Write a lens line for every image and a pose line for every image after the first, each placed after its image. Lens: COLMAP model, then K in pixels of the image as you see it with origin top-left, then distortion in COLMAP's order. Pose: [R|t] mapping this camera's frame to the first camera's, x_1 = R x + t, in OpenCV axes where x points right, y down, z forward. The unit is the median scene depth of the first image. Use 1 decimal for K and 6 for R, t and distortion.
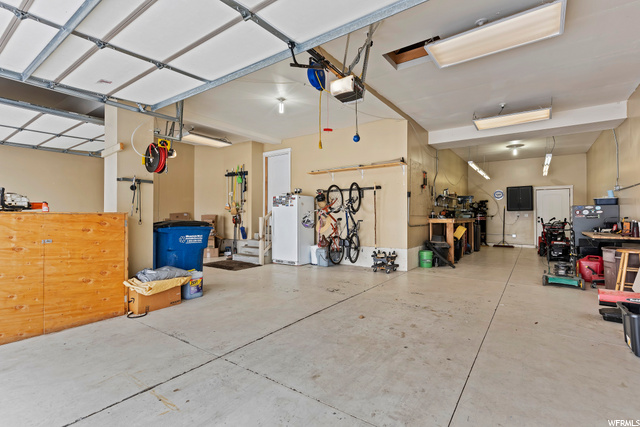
lens RADIAL K [[306.8, 0, 319.5], [0, 306.8, 211.8], [0, 0, 1]] dist [0.000003, 0.001735]
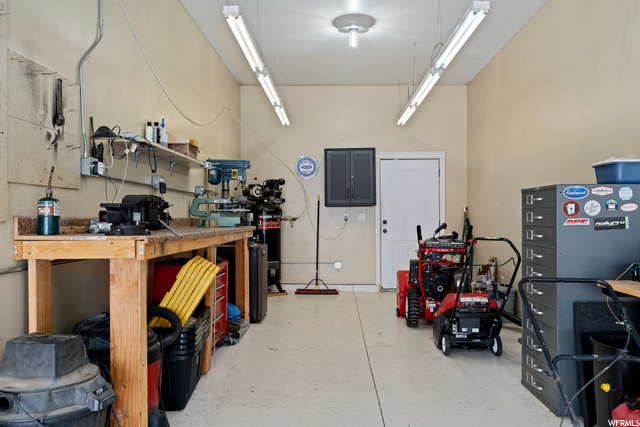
lens RADIAL K [[511.0, 0, 320.2], [0, 511.0, 213.1], [0, 0, 1]] dist [0.001124, 0.000636]
pose [[0.834446, 0.002584, 0.551083, 0.231279], [-0.006246, 0.999969, 0.004768, 0.003162], [-0.551054, -0.007420, 0.834437, 0.438100]]
